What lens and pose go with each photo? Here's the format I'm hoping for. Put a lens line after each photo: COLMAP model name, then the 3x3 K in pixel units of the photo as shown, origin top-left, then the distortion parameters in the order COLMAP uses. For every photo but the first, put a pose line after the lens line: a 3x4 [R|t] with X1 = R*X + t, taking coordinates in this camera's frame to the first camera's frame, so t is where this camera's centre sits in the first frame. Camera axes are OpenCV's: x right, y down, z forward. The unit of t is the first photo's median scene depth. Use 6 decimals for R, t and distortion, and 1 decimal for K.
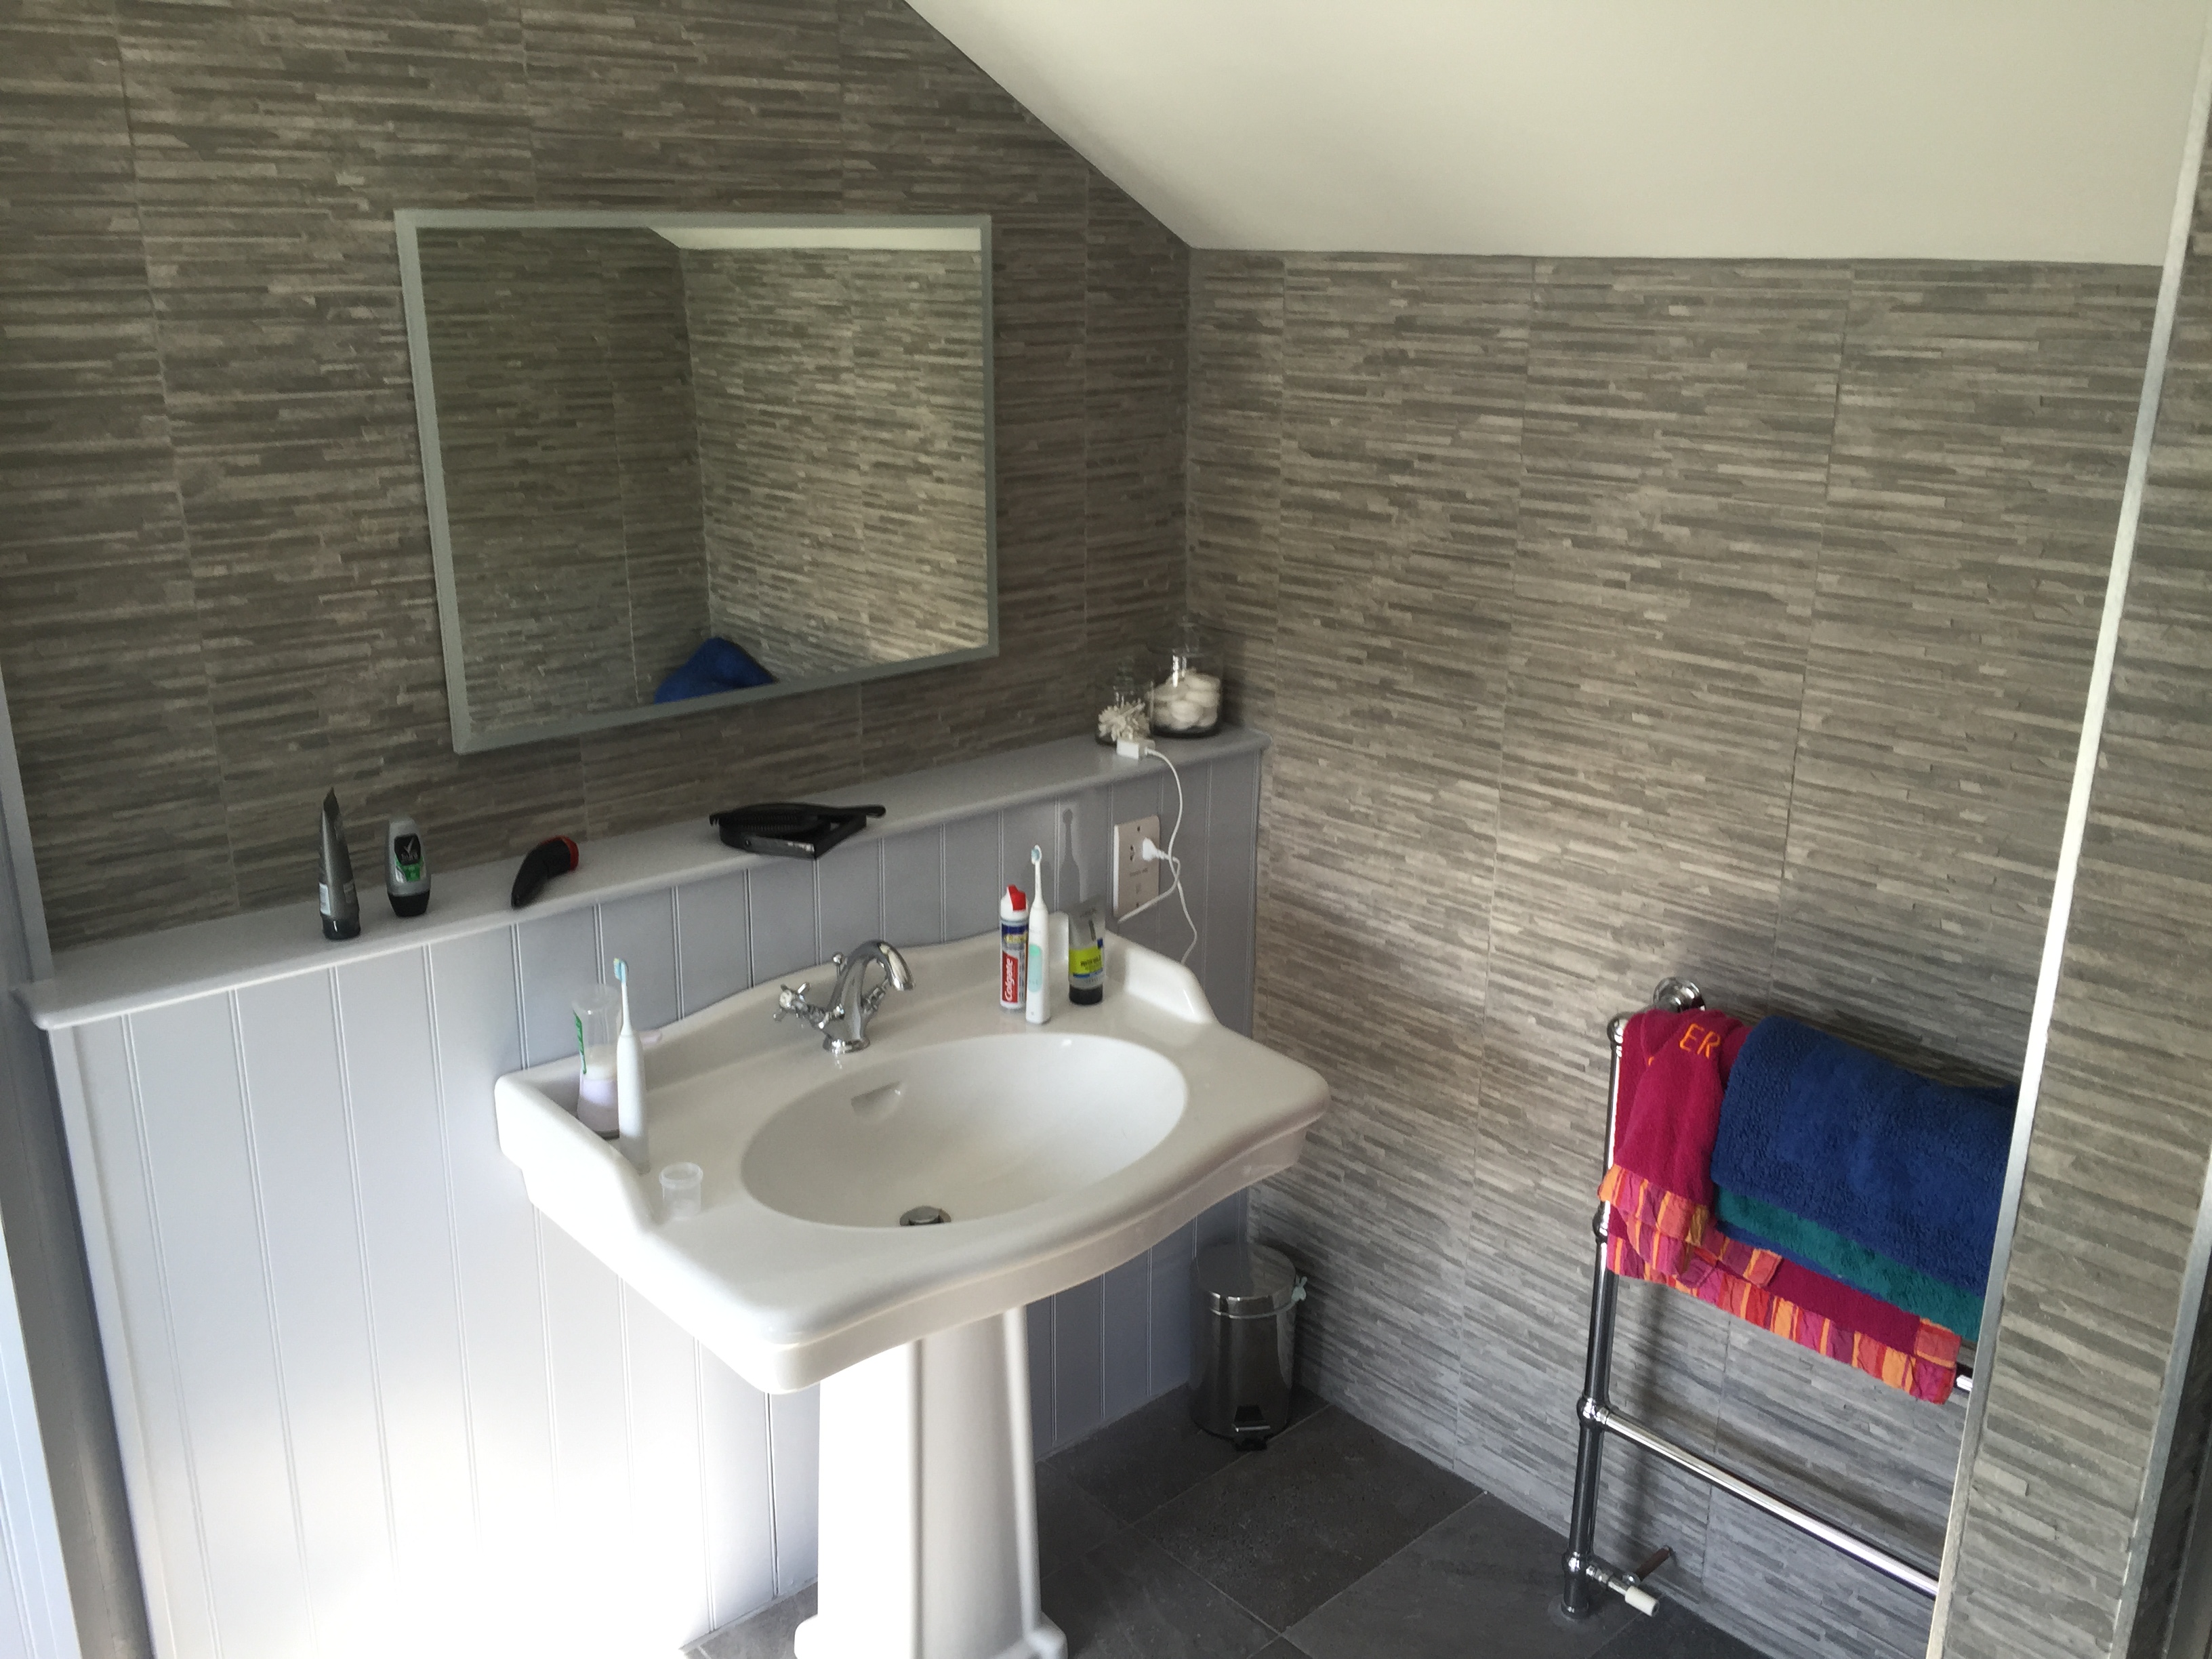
lens RADIAL K [[1903.8, 0, 1117.2], [0, 1903.8, 812.6], [0, 0, 1]] dist [0.099044, -0.124436]
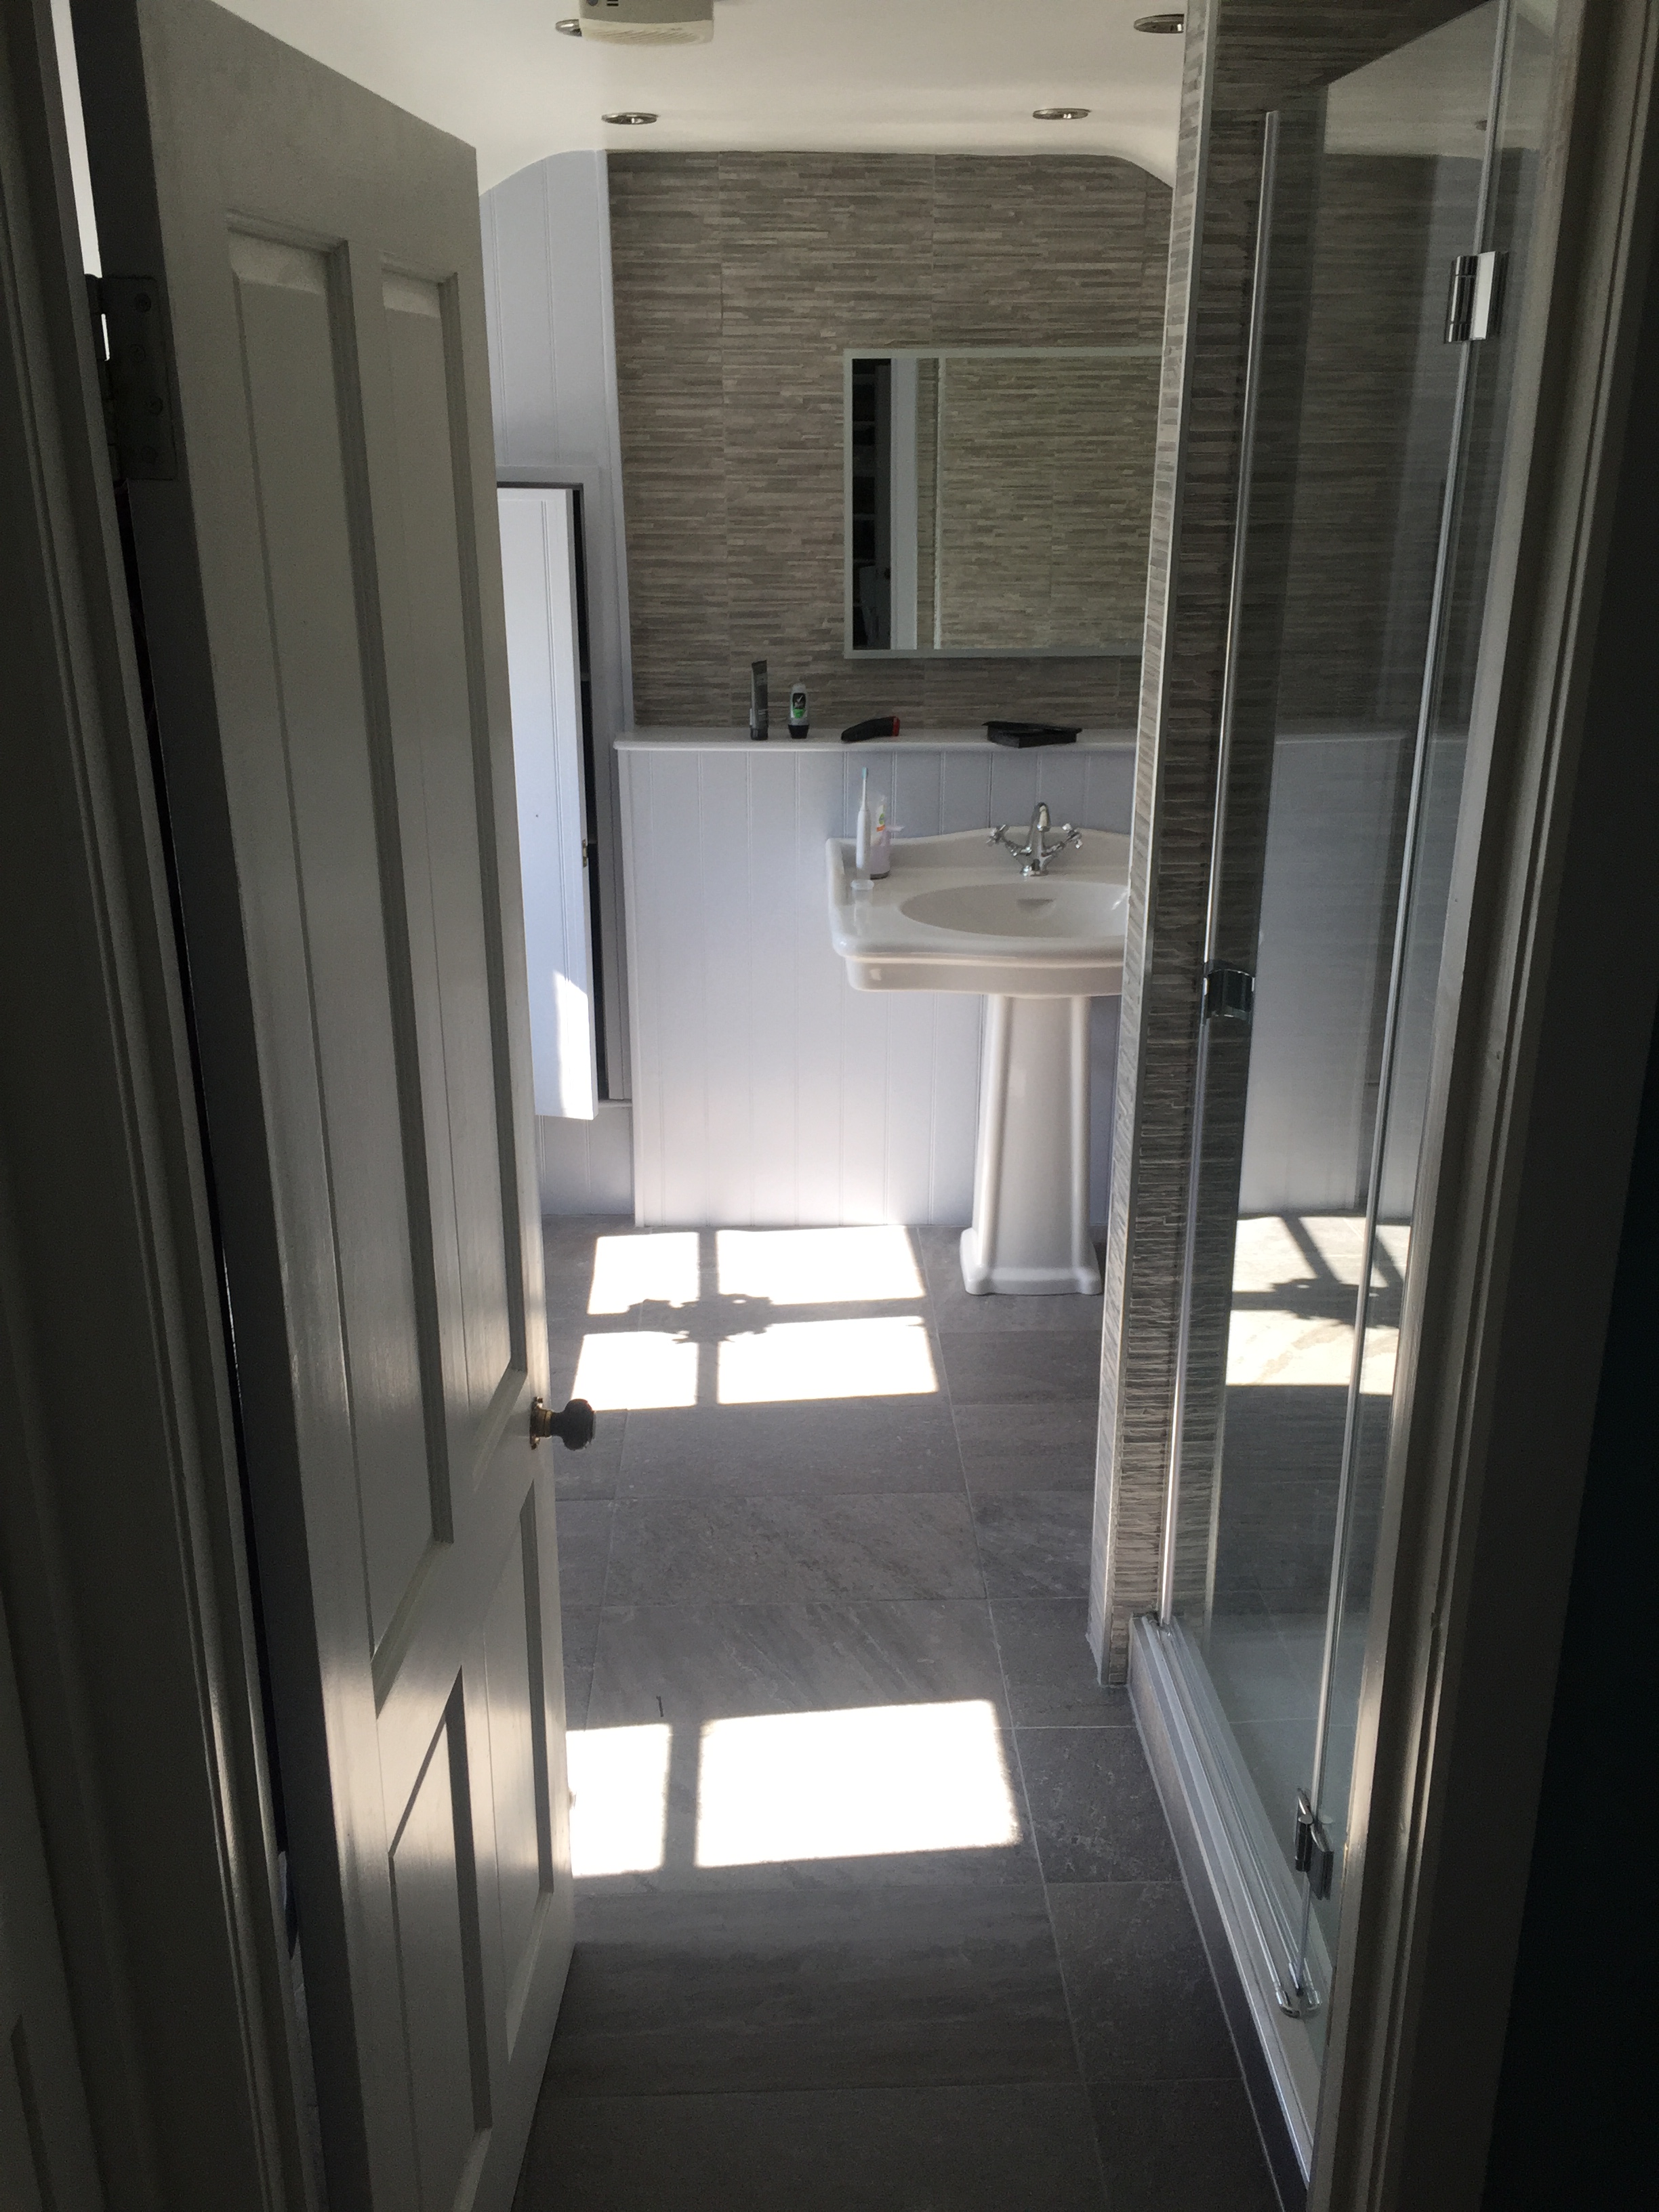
lens RADIAL K [[1903.8, 0, 837.2], [0, 1903.8, 1103.0], [0, 0, 1]] dist [0.099044, -0.124436]
pose [[0.773442, 0.211846, -0.597419, 0.847439], [-0.181577, 0.977048, 0.111387, 0.185754], [0.607304, 0.022327, 0.794156, -0.448593]]
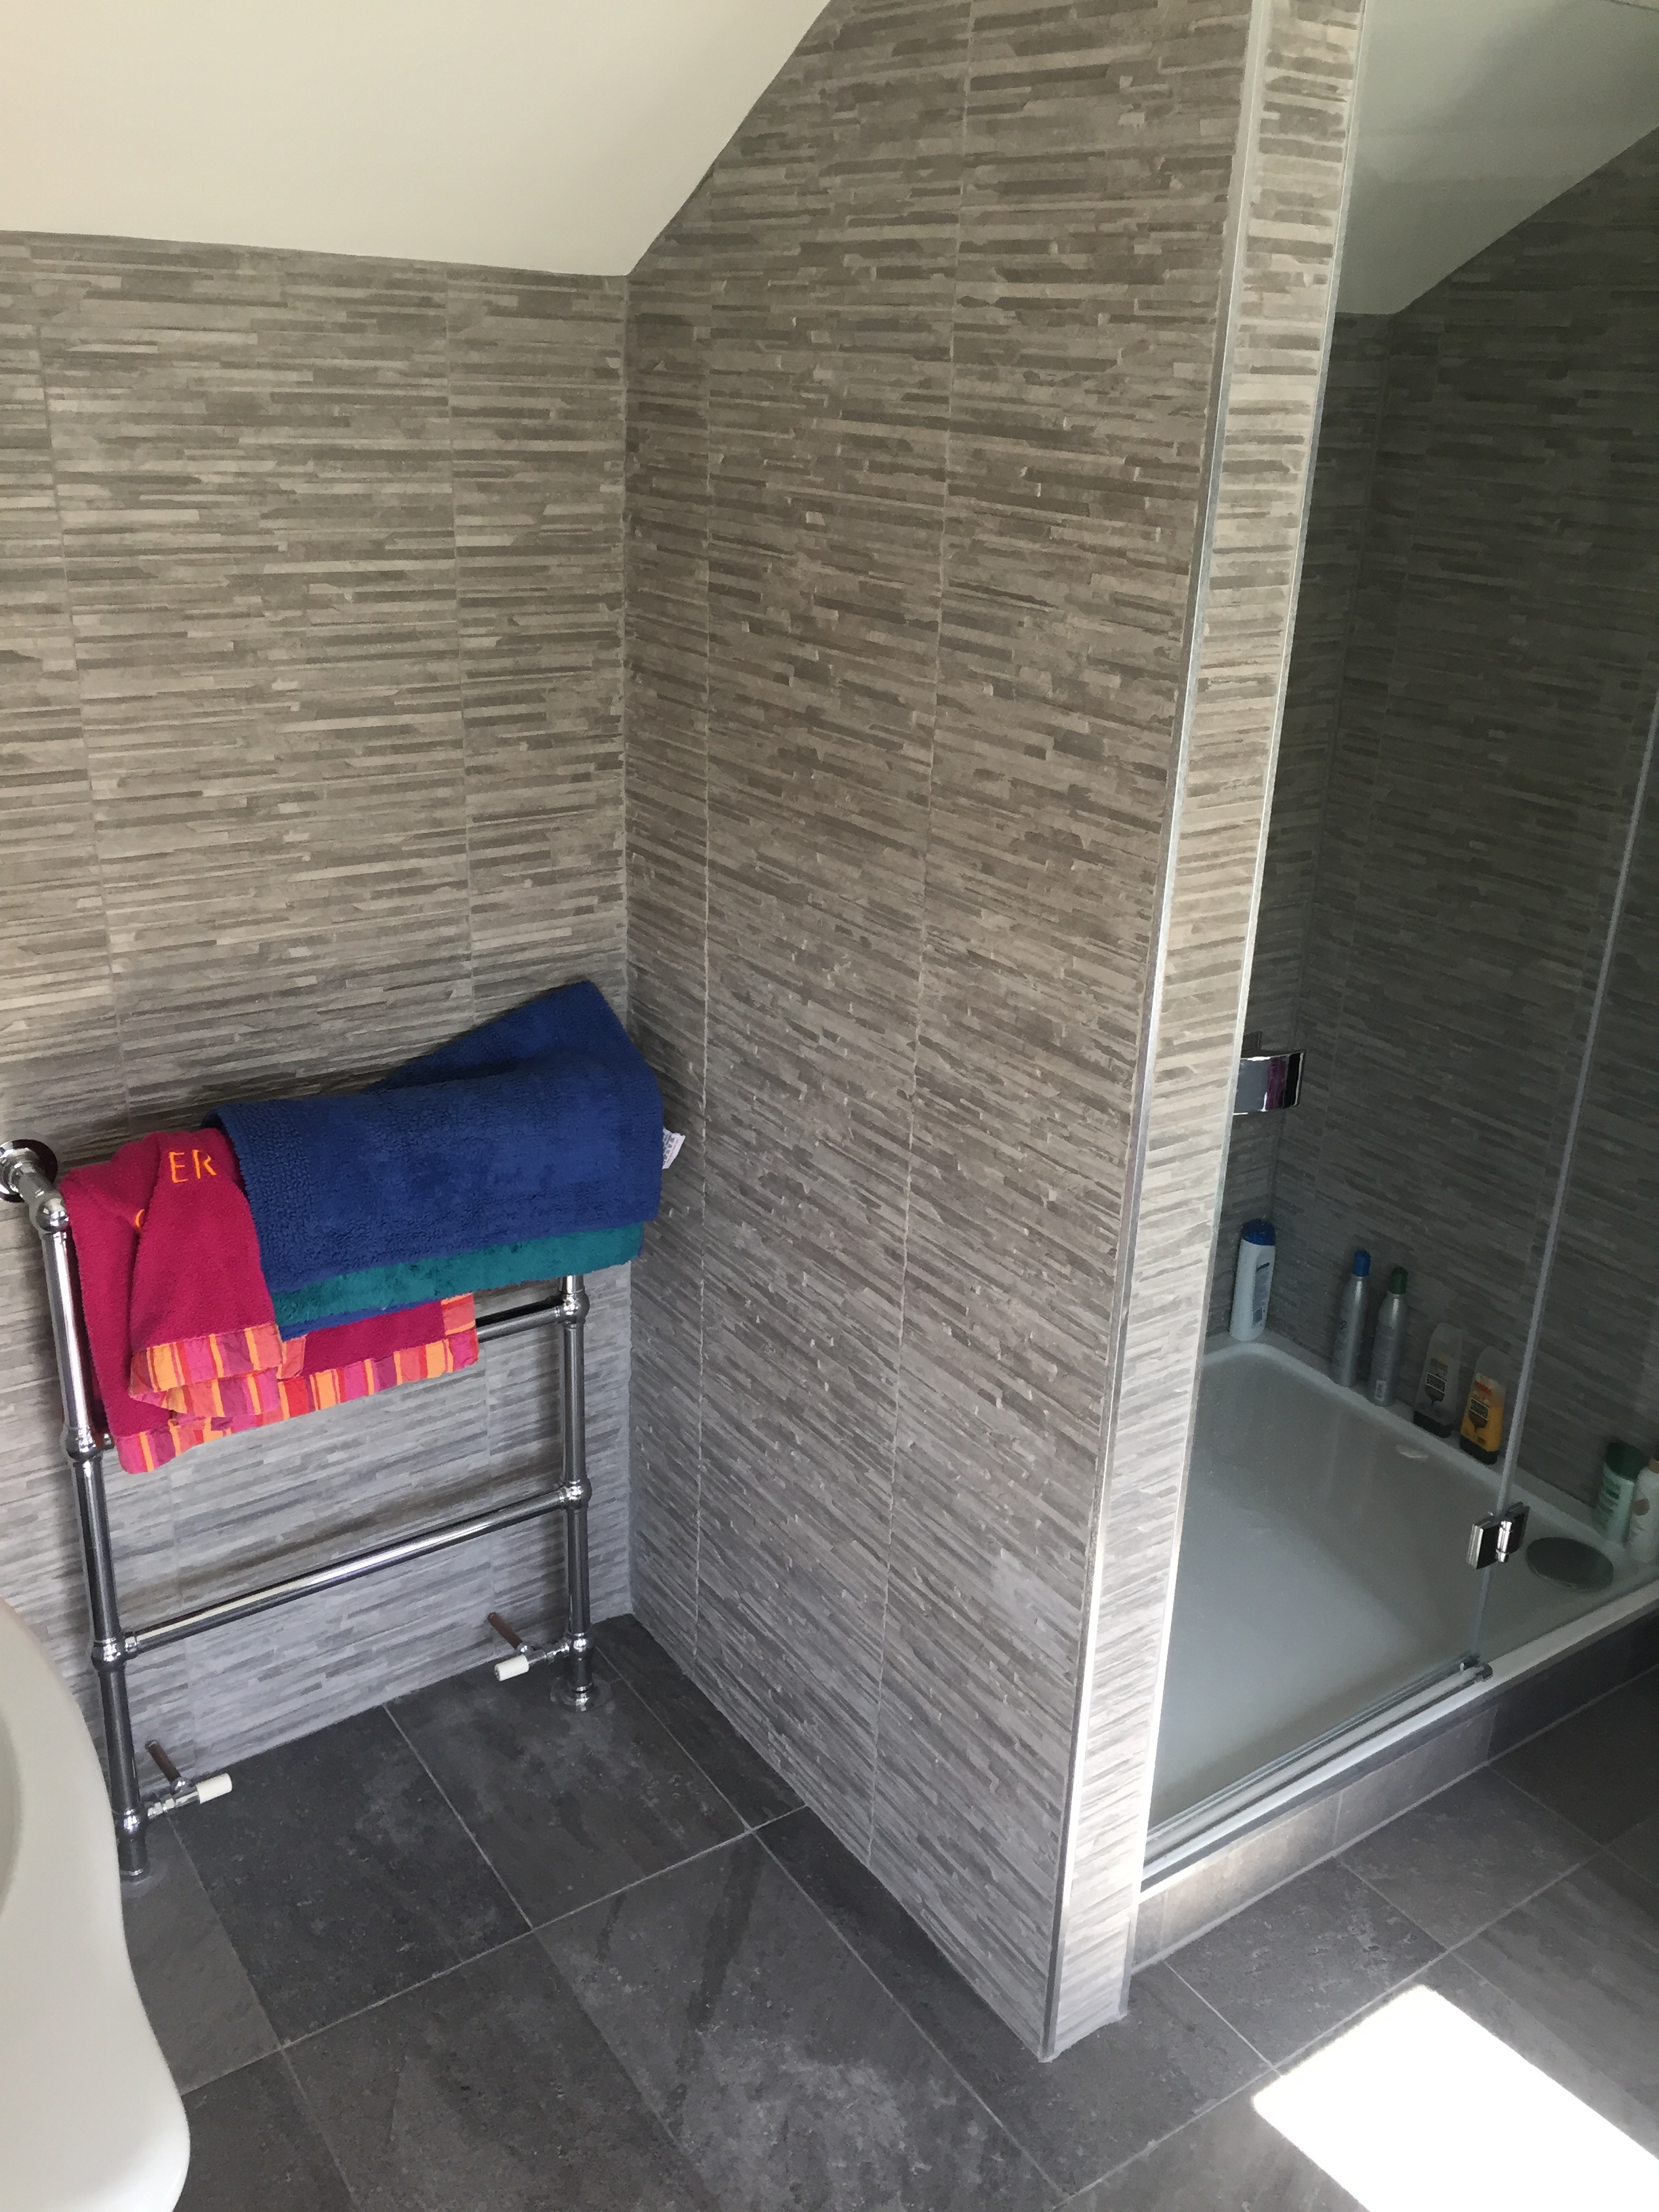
lens RADIAL K [[1903.8, 0, 809.2], [0, 1903.8, 1092.2], [0, 0, 1]] dist [0.099044, -0.124436]
pose [[0.136787, -0.361551, 0.922264, -1.151484], [0.258713, 0.911741, 0.319054, -0.299346], [-0.956220, 0.194959, 0.218252, 1.333627]]
